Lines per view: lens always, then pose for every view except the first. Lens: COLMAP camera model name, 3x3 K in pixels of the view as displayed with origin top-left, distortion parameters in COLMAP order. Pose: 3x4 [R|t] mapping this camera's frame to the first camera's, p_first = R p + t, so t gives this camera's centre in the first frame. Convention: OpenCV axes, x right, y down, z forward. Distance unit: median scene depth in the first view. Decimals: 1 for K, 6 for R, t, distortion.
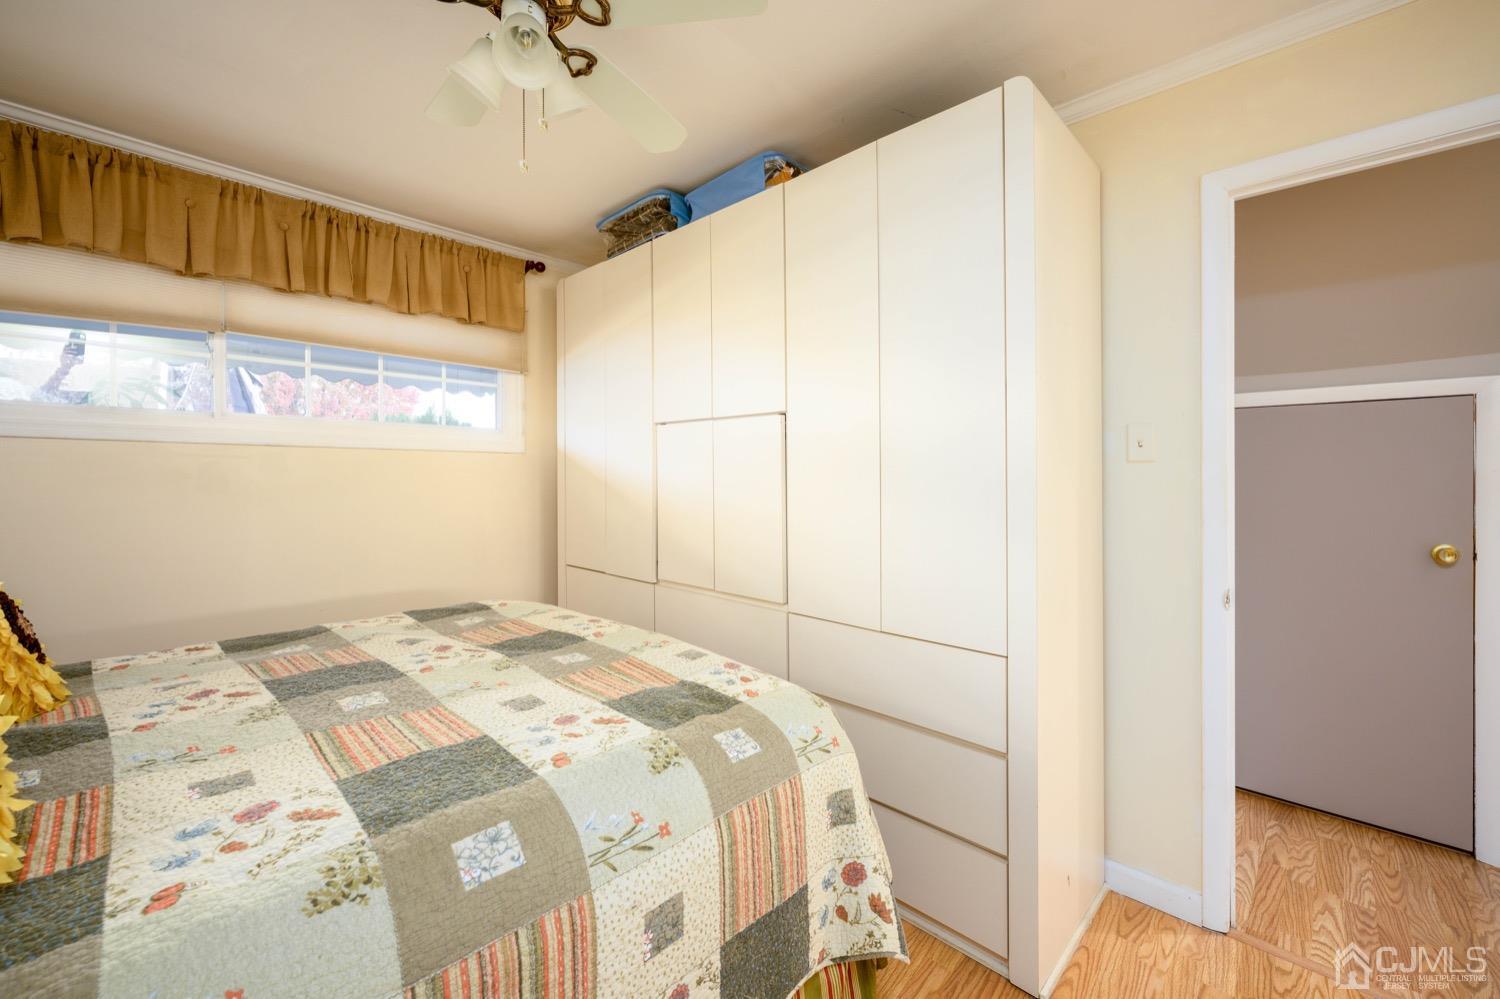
lens RADIAL K [[610.4, 0, 755.4], [0, 610.4, 470.8], [0, 0, 1]] dist [-0.016830, -0.000430]
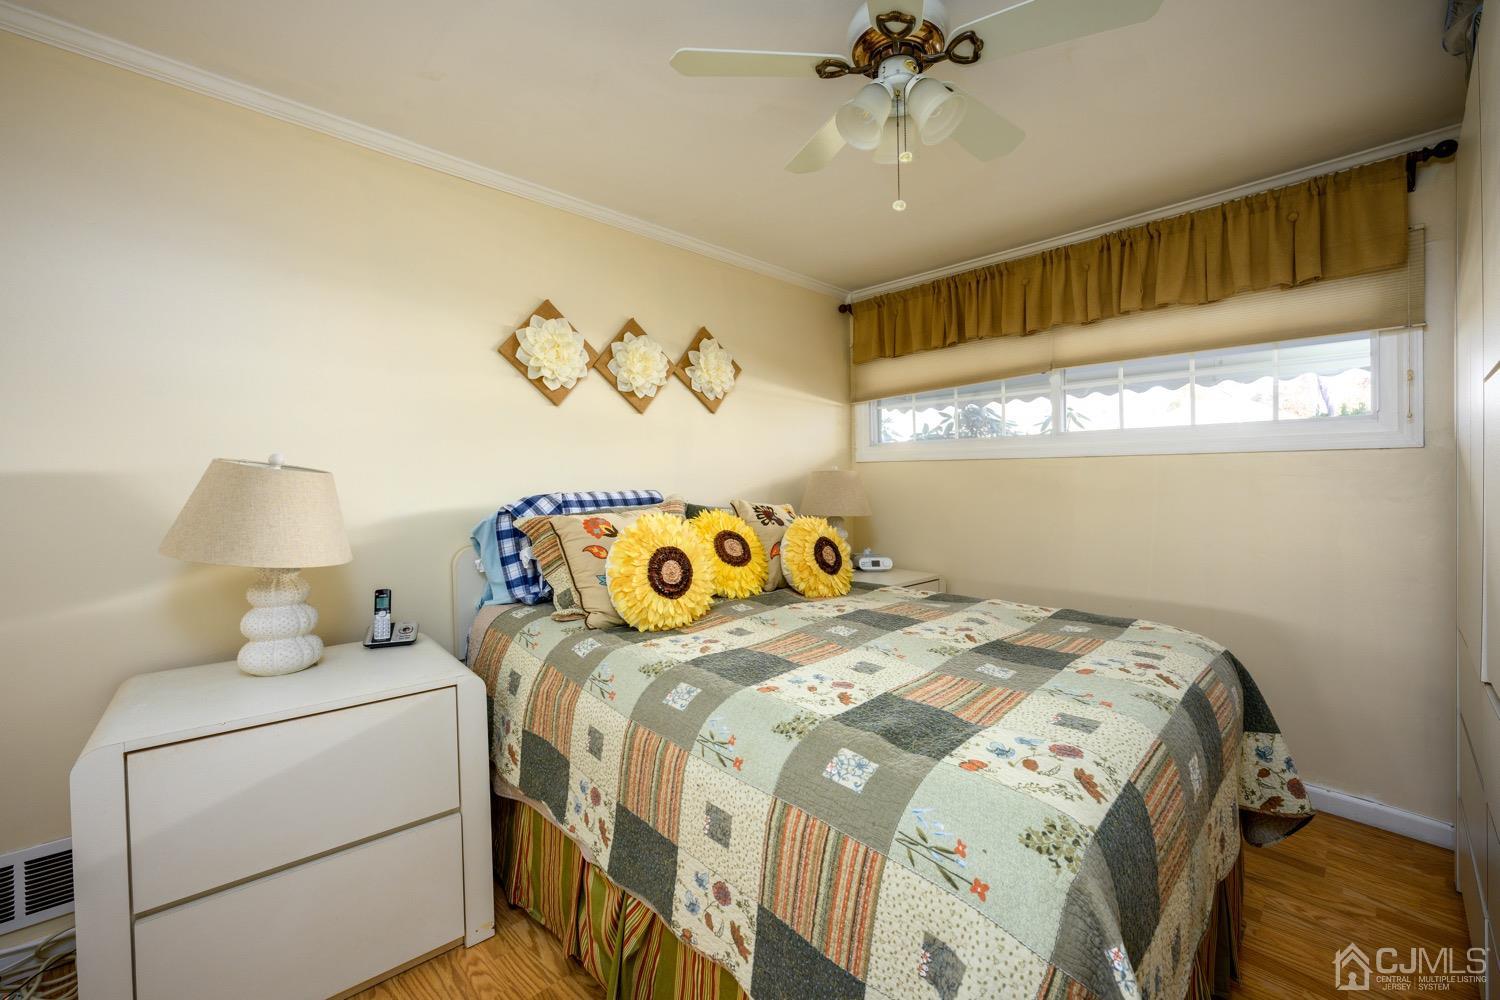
lens RADIAL K [[590.9, 0, 750.0], [0, 590.9, 500.0], [0, 0, 1]] dist [-0.009505, -0.000047]
pose [[-0.064392, 0.023642, -0.997645, 0.692775], [0.010887, 0.999676, 0.022987, 0.014797], [0.997865, -0.009381, -0.064629, 0.731556]]
